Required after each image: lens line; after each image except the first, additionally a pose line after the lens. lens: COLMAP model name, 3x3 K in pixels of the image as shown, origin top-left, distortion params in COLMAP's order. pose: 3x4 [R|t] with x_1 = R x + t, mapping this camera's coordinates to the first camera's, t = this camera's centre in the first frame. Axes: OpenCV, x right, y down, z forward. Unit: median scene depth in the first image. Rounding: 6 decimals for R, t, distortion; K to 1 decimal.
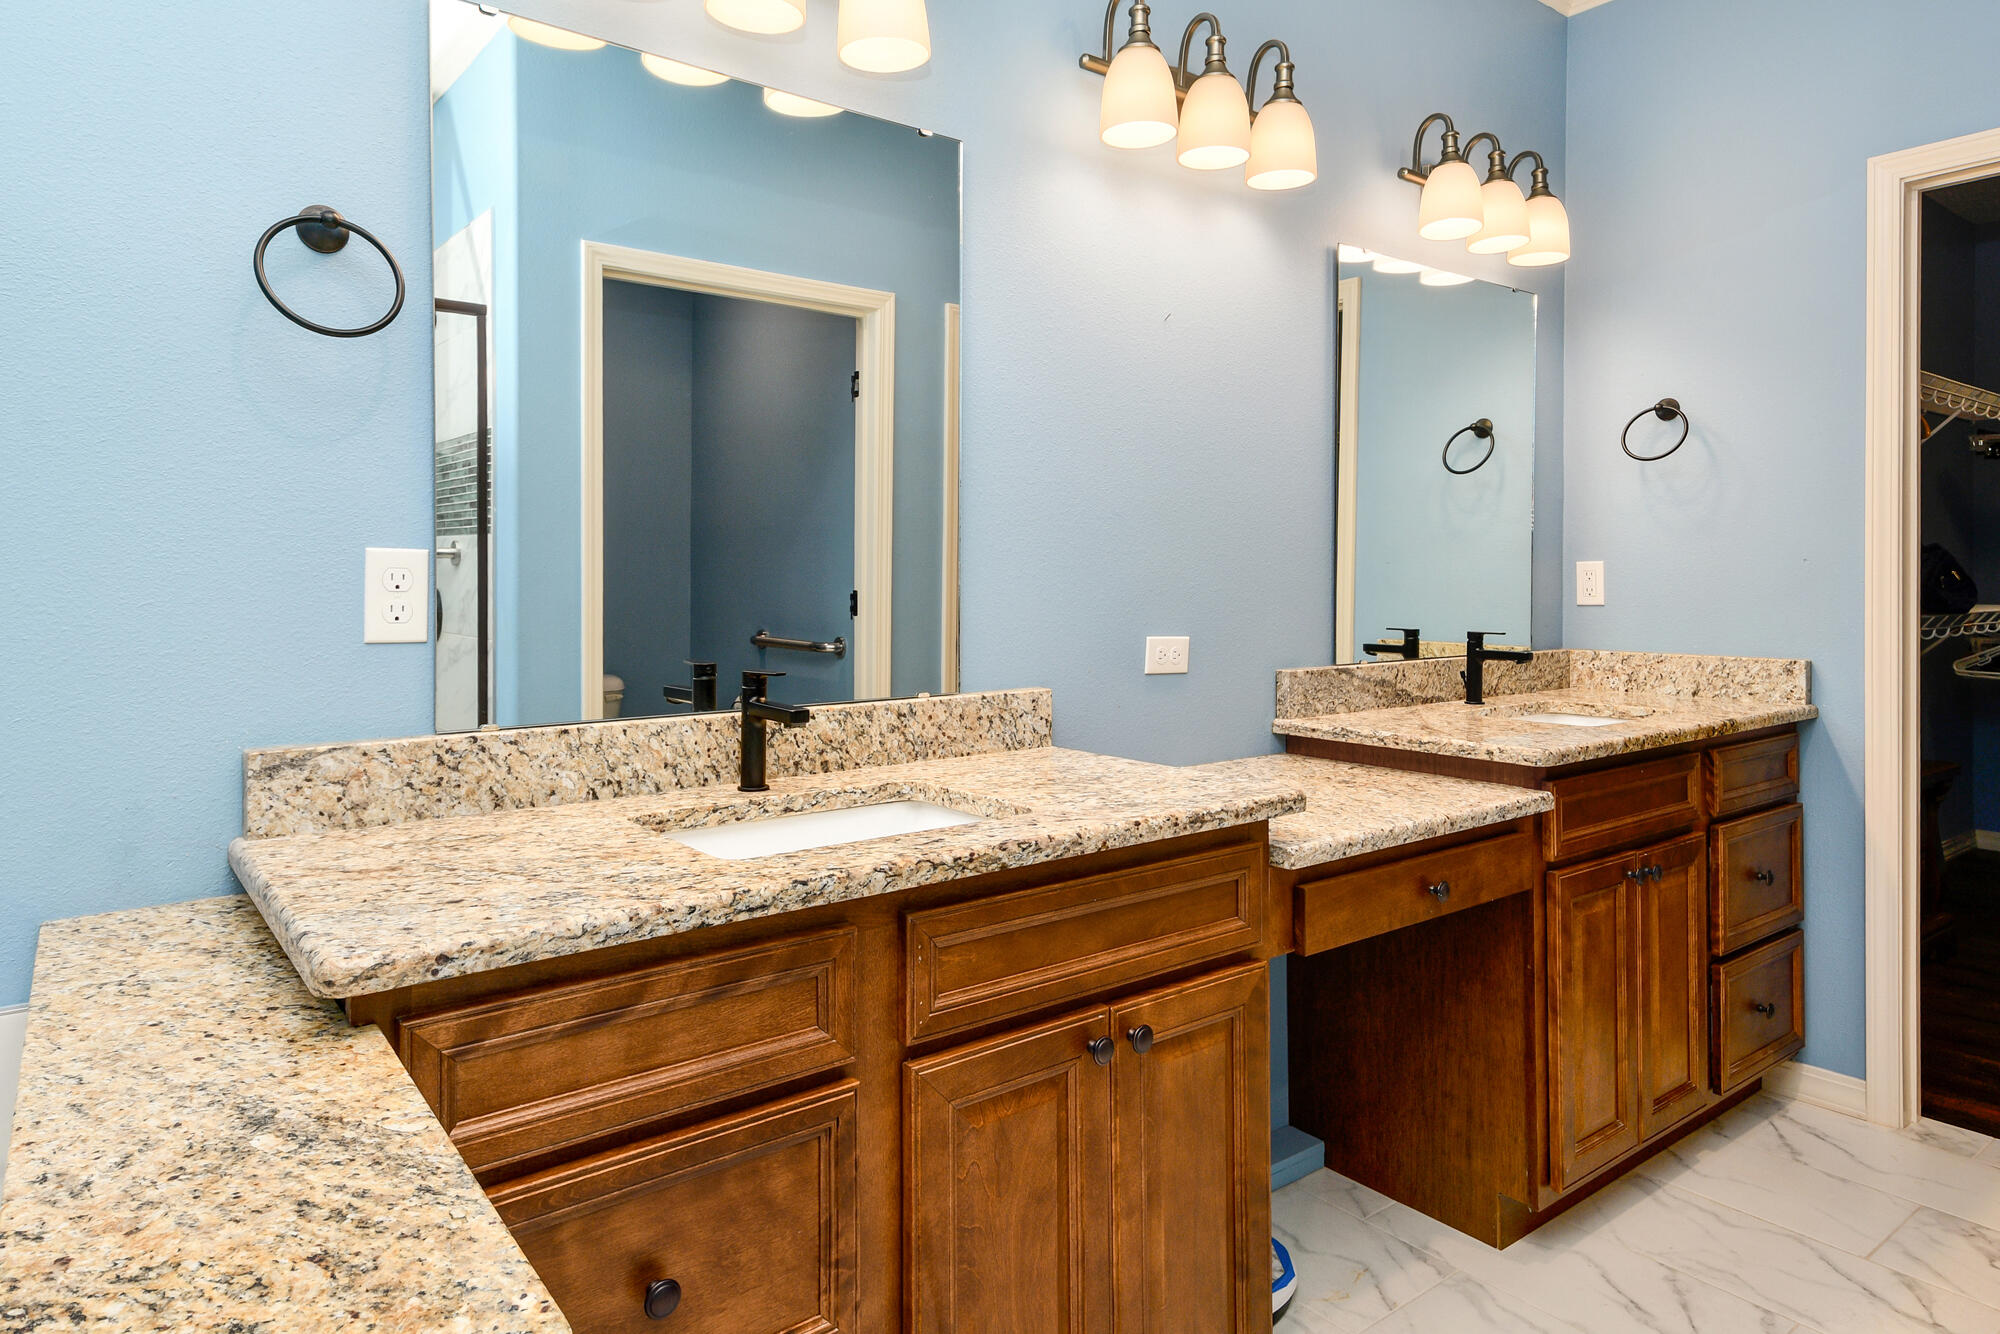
lens RADIAL K [[1202.7, 0, 975.6], [0, 1202.7, 584.4], [0, 0, 1]] dist [0.040060, -0.014292]
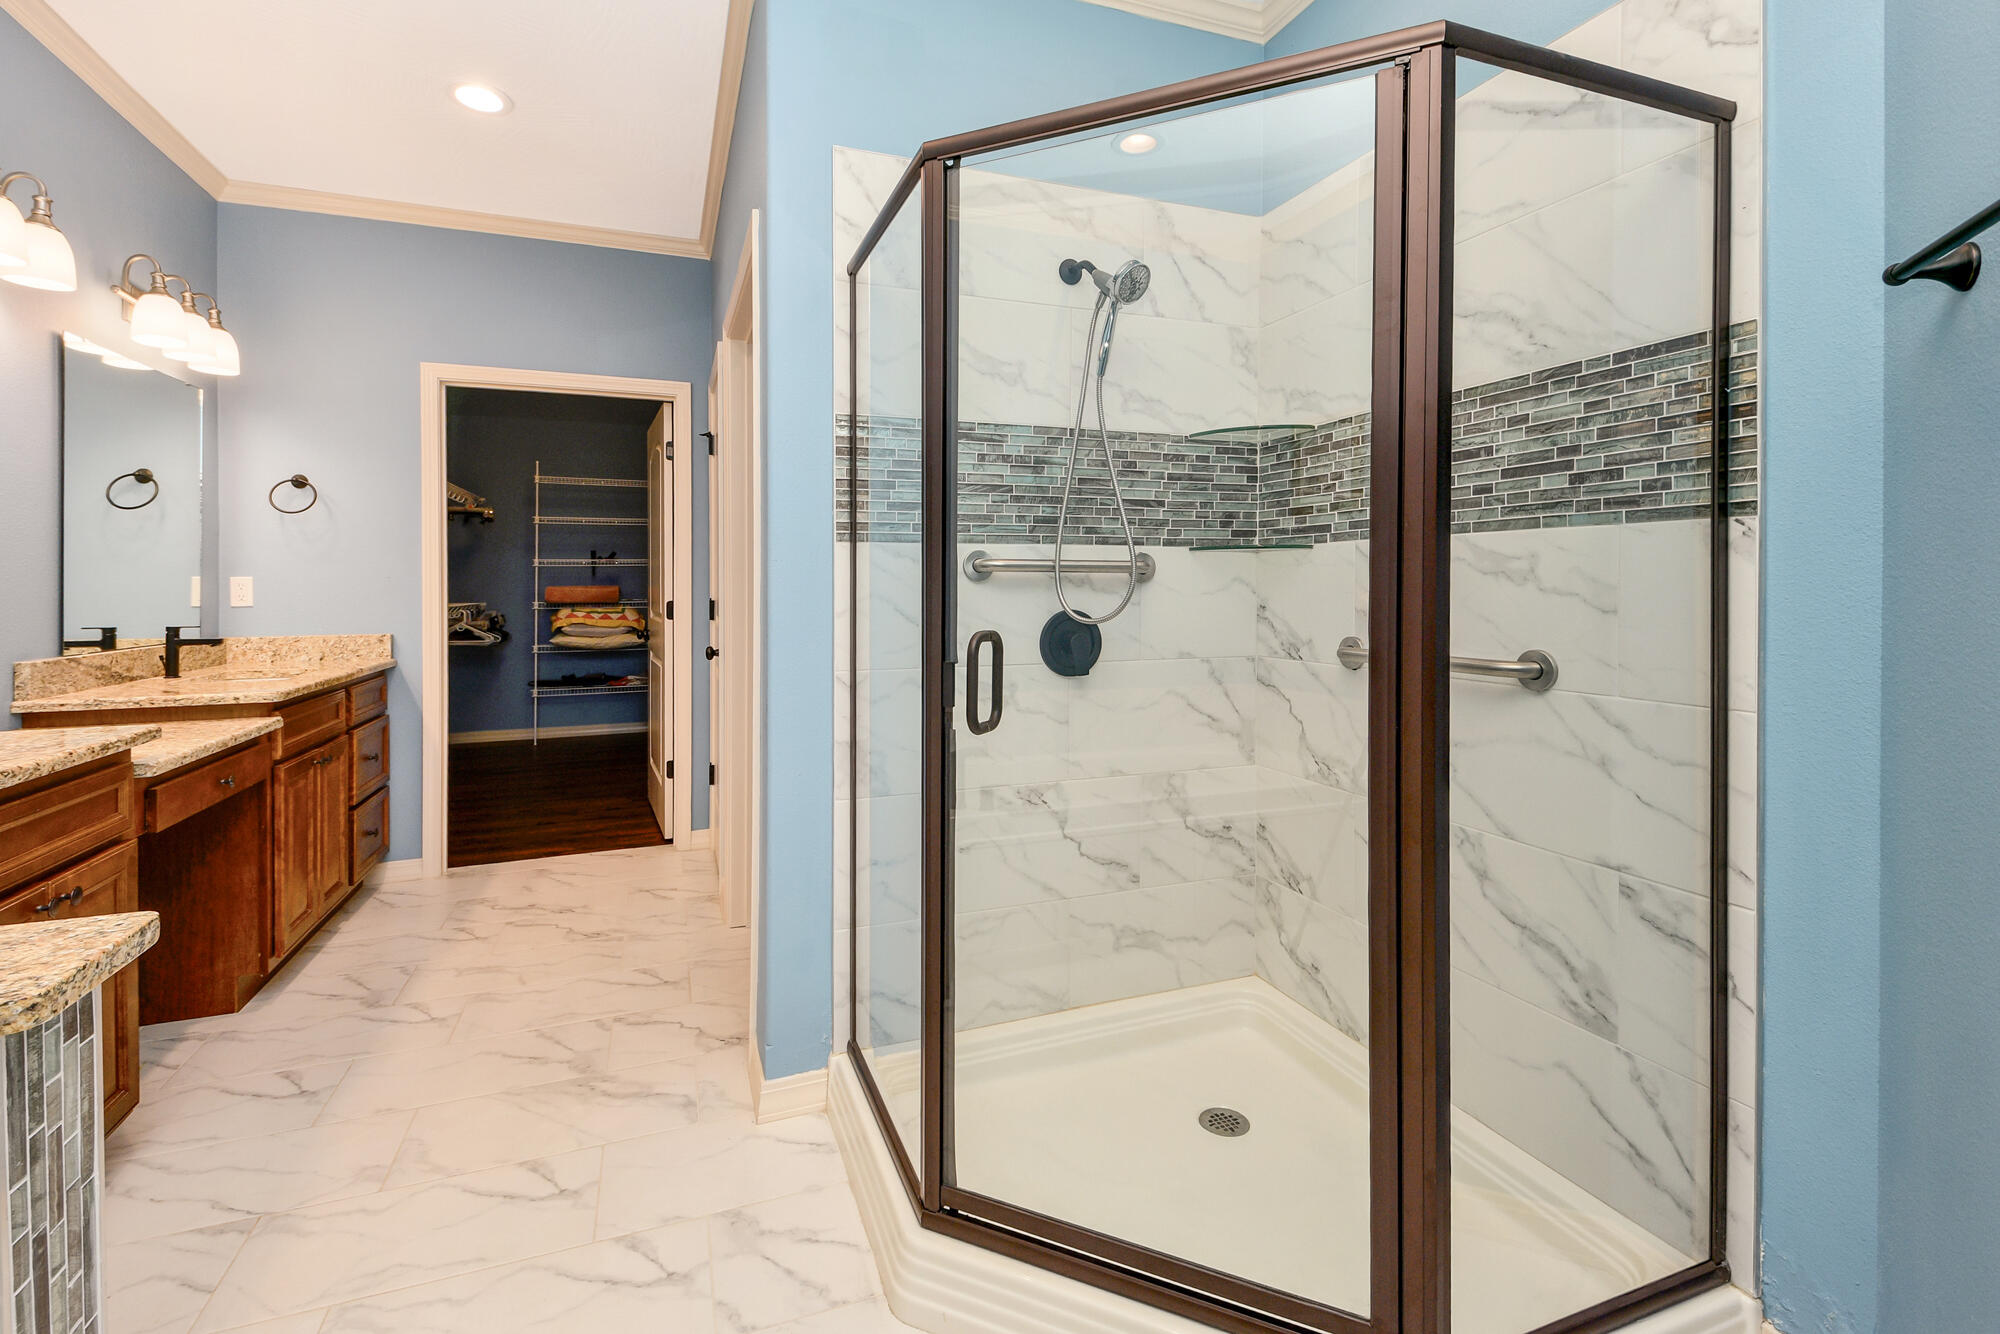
lens RADIAL K [[901.2, 0, 1006.5], [0, 901.2, 576.7], [0, 0, 1]] dist [0.023124, -0.011548]
pose [[0.282267, 0.006856, 0.959311, -0.422018], [0.010078, 0.999898, -0.010111, 0.001977], [-0.959283, 0.012522, 0.282169, -0.292780]]
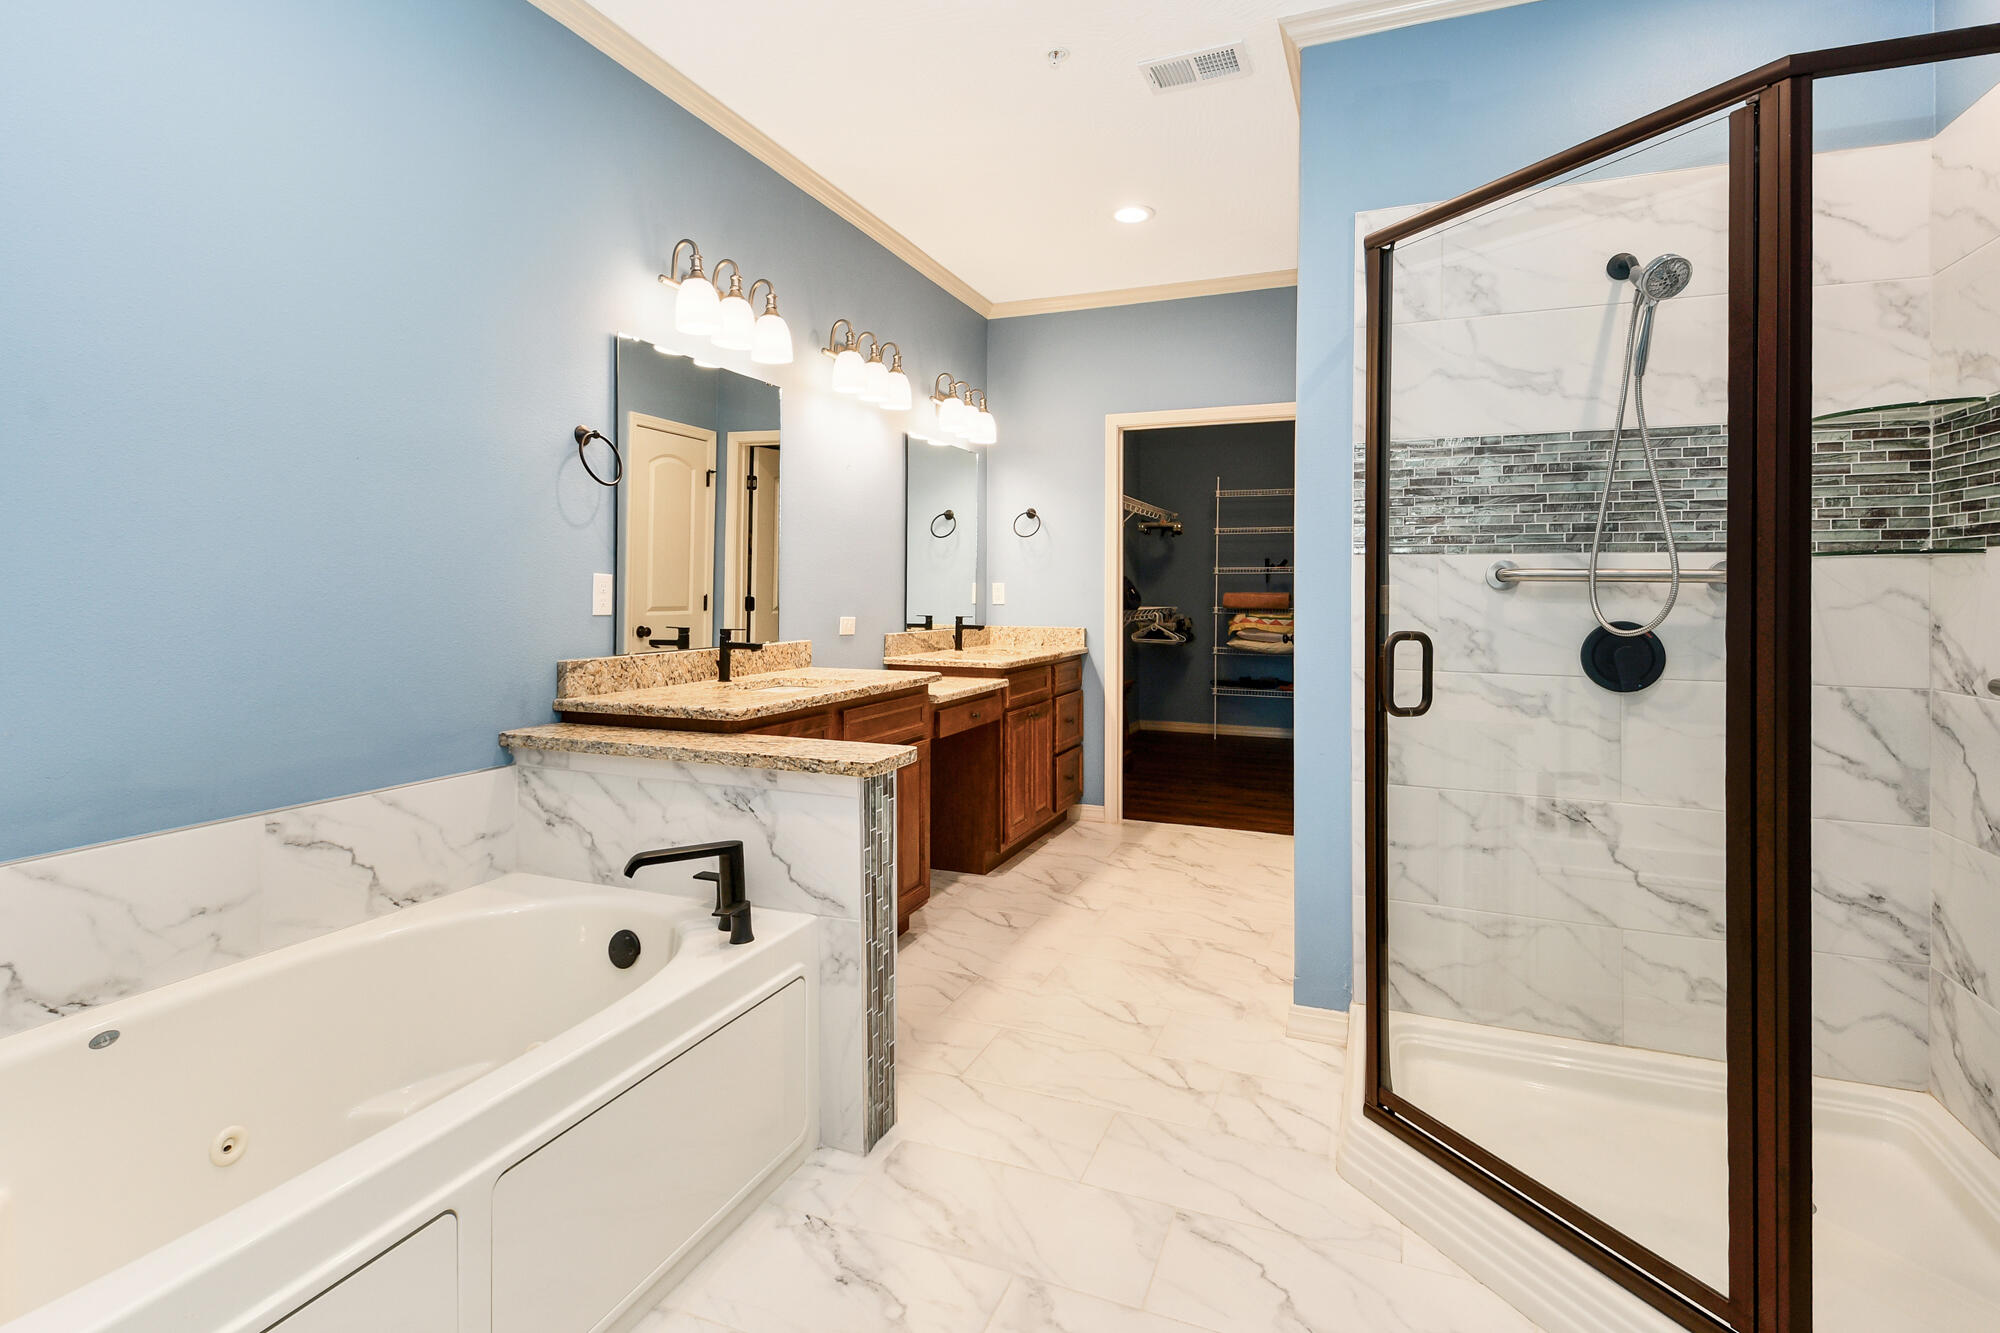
lens RADIAL K [[1034.2, 0, 975.3], [0, 1034.2, 564.8], [0, 0, 1]] dist [0.016383, -0.013593]
pose [[0.864569, 0.019688, 0.502129, -0.595982], [-0.004846, 0.999512, -0.030847, 0.006939], [-0.502491, 0.024236, 0.864243, -0.725344]]
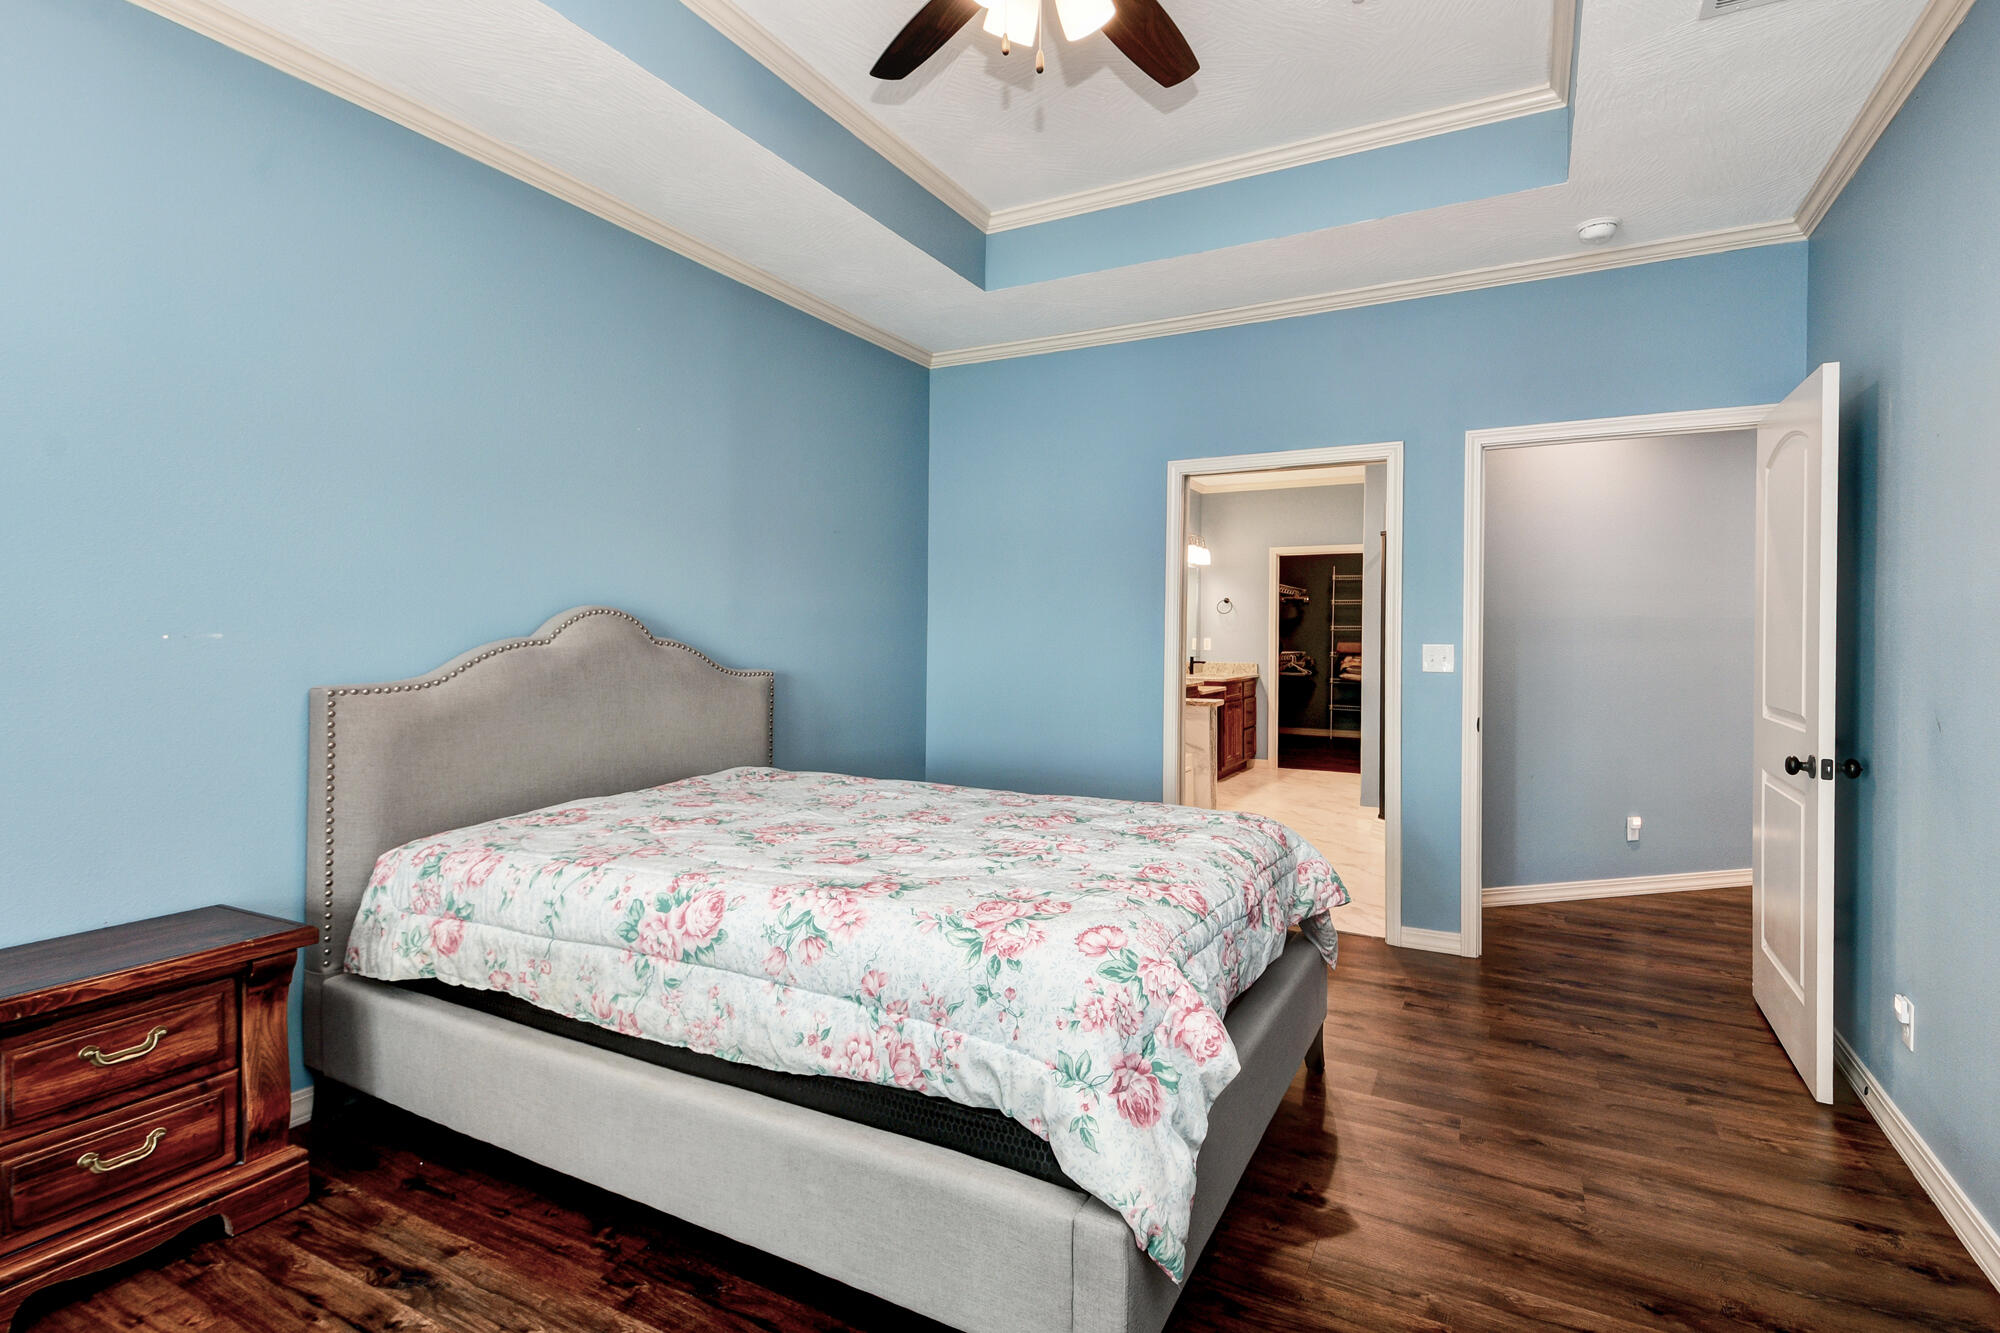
lens RADIAL K [[1034.2, 0, 980.4], [0, 1034.2, 647.1], [0, 0, 1]] dist [0.016383, -0.013593]
pose [[0.910939, 0.002331, 0.412534, -2.083298], [-0.004748, 0.999977, 0.004834, -0.007062], [-0.412513, -0.006362, 0.910929, -2.327002]]
